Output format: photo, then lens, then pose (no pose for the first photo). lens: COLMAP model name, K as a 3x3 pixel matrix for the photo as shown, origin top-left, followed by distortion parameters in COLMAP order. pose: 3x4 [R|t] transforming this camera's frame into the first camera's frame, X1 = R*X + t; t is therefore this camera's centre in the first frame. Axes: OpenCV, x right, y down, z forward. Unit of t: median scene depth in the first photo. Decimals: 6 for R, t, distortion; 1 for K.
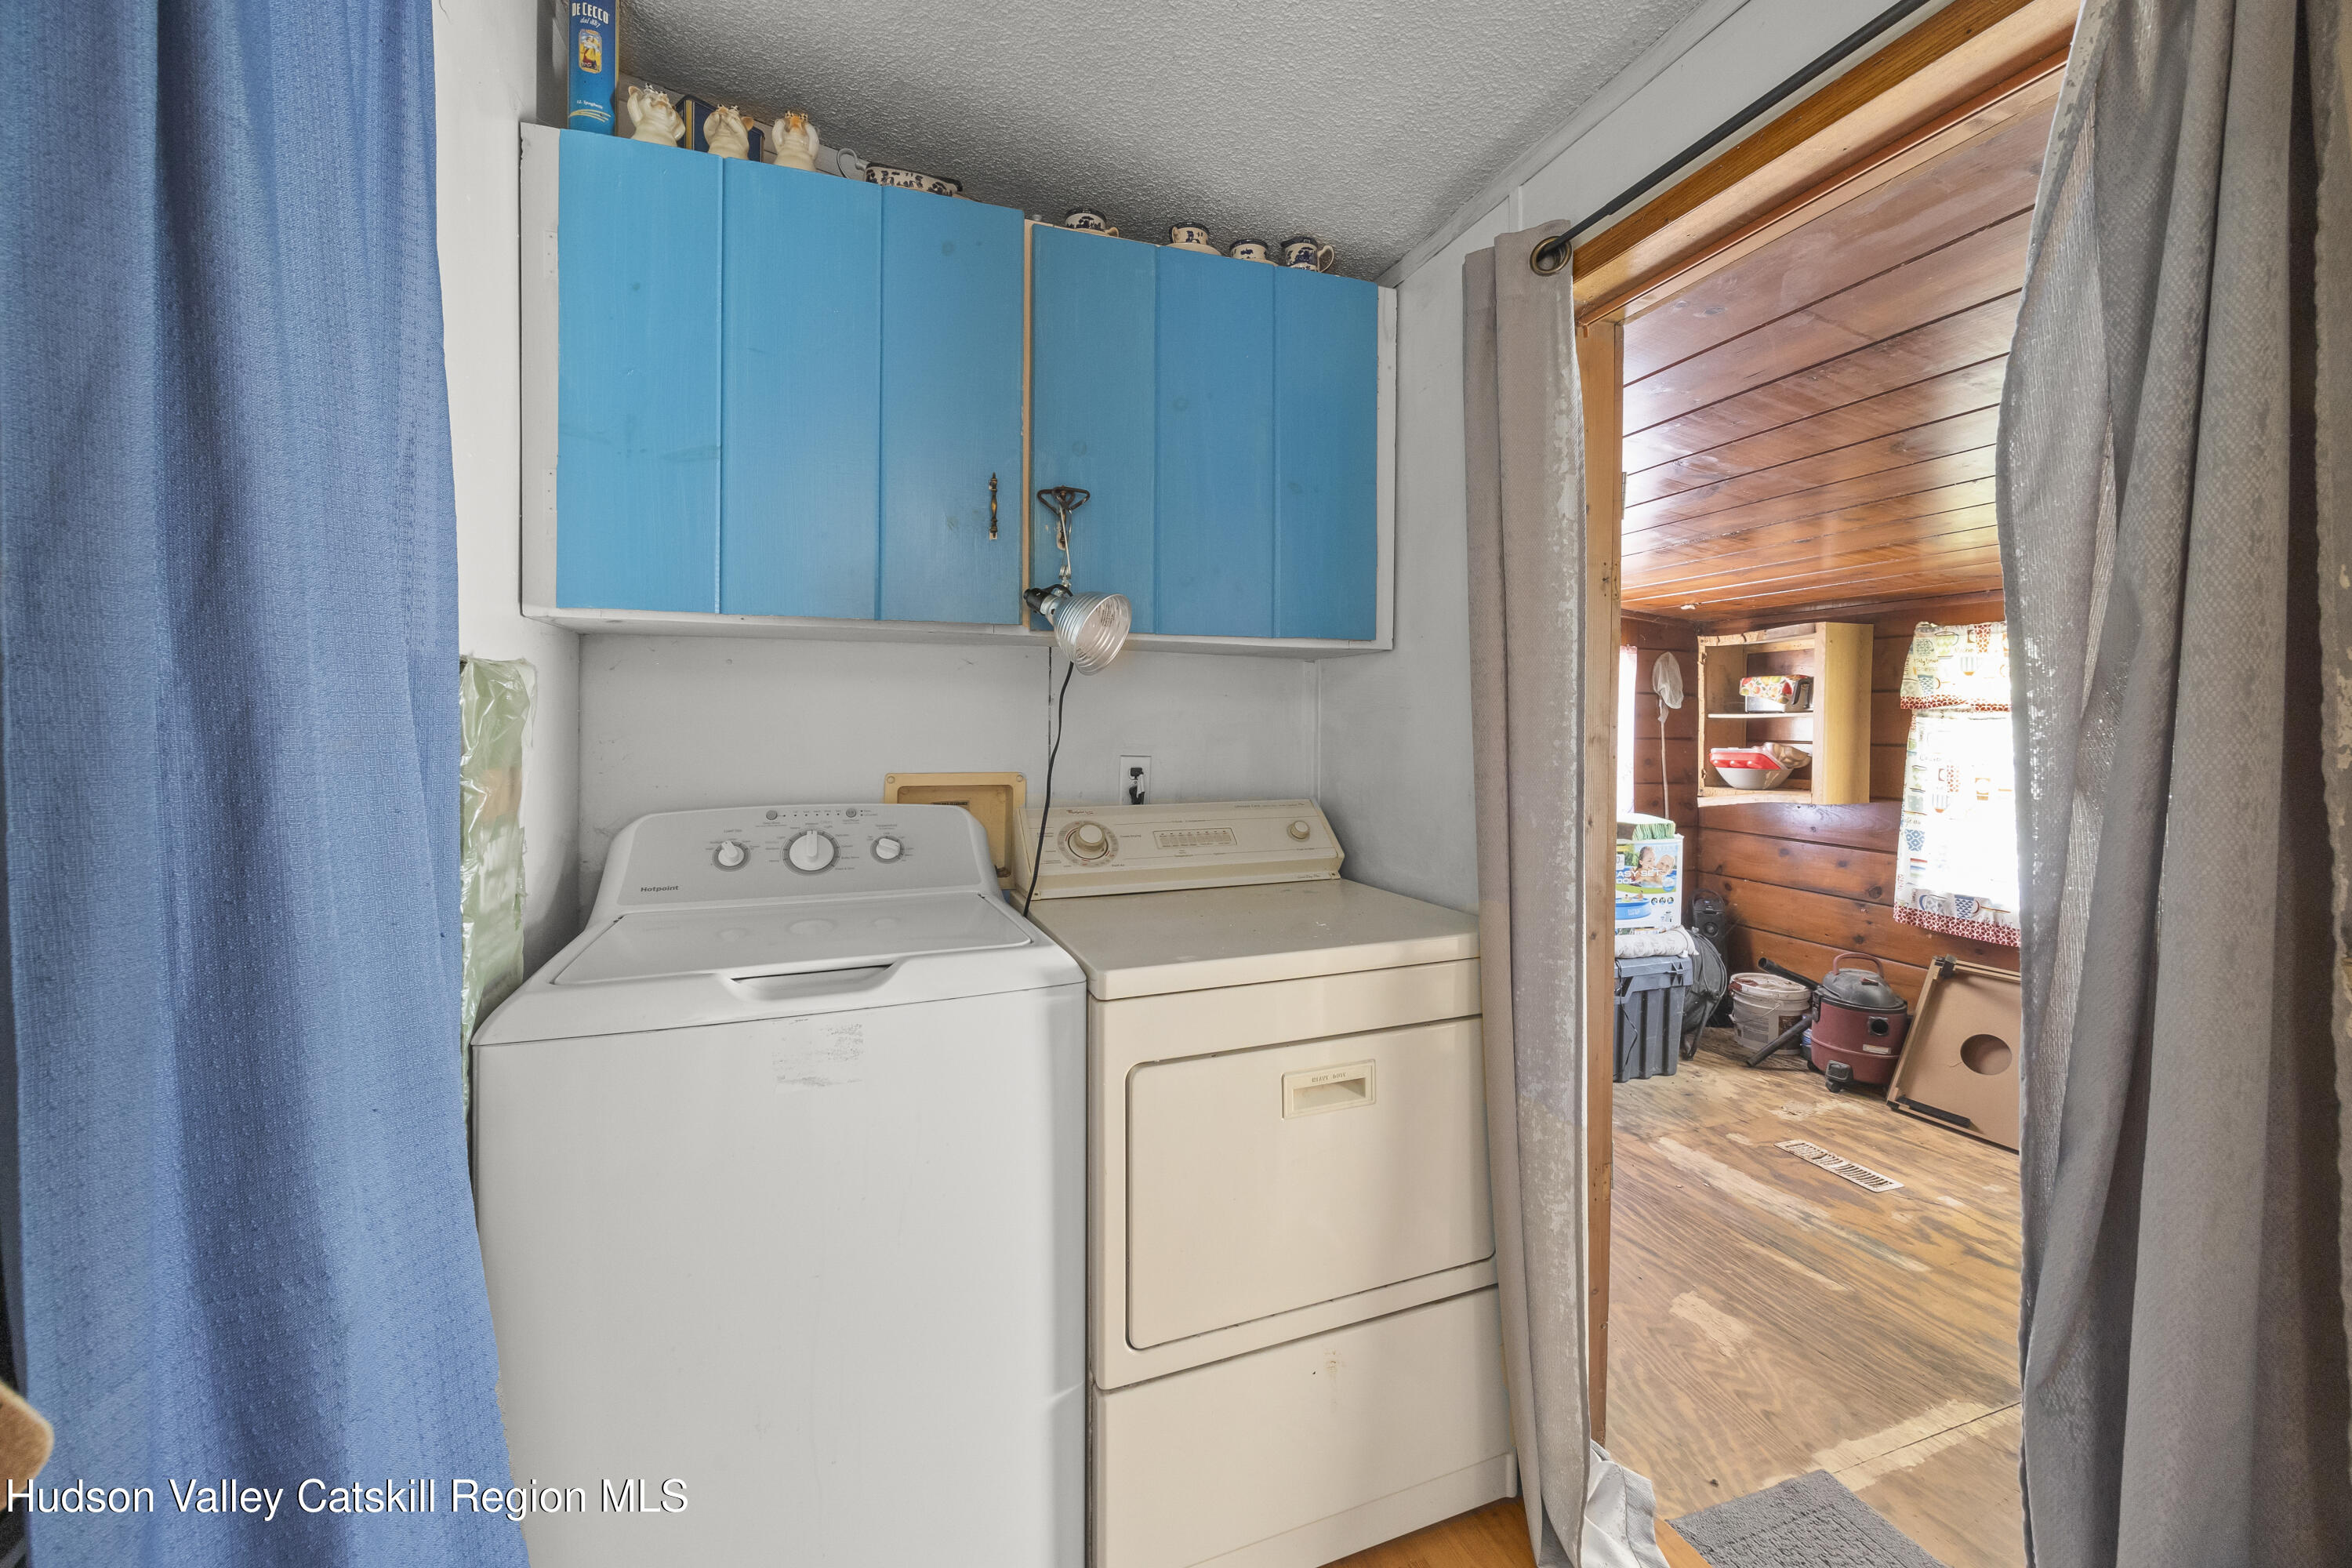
lens RADIAL K [[892.7, 0, 1159.1], [0, 892.7, 731.8], [0, 0, 1]] dist [-0.002597, -0.000266]
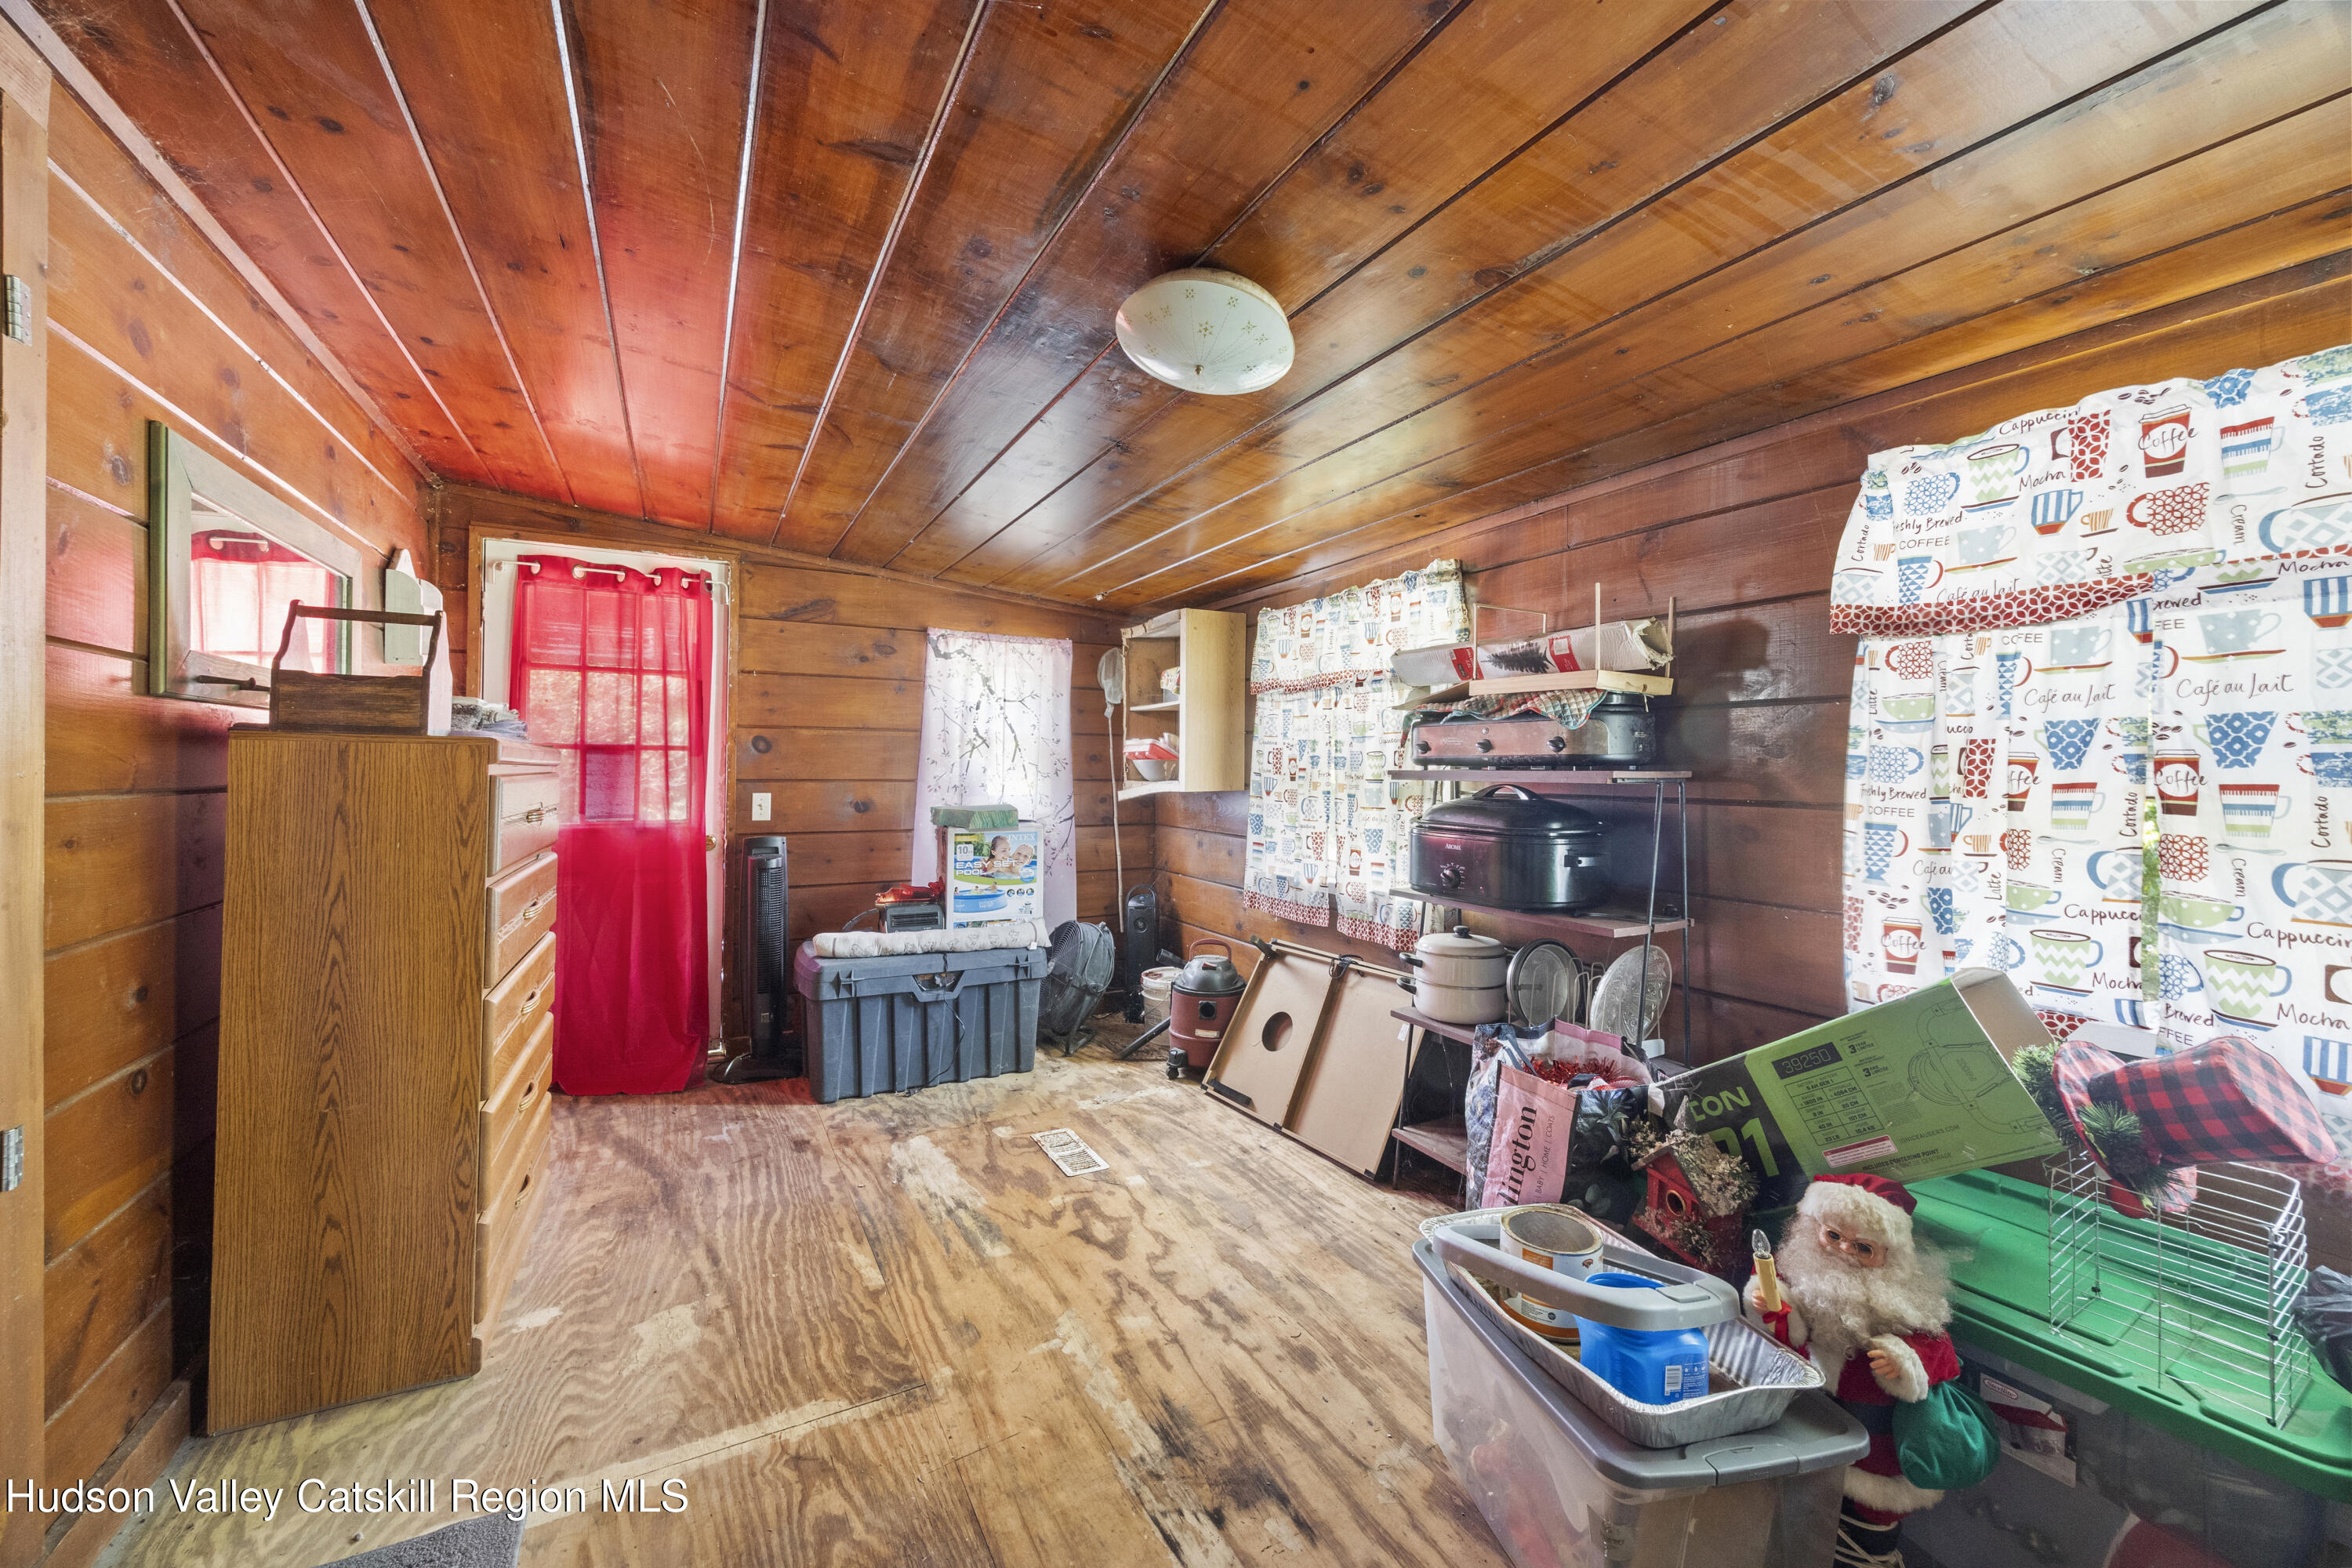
lens RADIAL K [[892.7, 0, 1164.1], [0, 892.7, 771.8], [0, 0, 1]] dist [-0.002597, -0.000266]
pose [[0.986746, -0.004614, 0.162206, 0.597886], [0.003607, 0.999972, 0.006499, 0.057236], [-0.162231, -0.005828, 0.986736, 0.024396]]
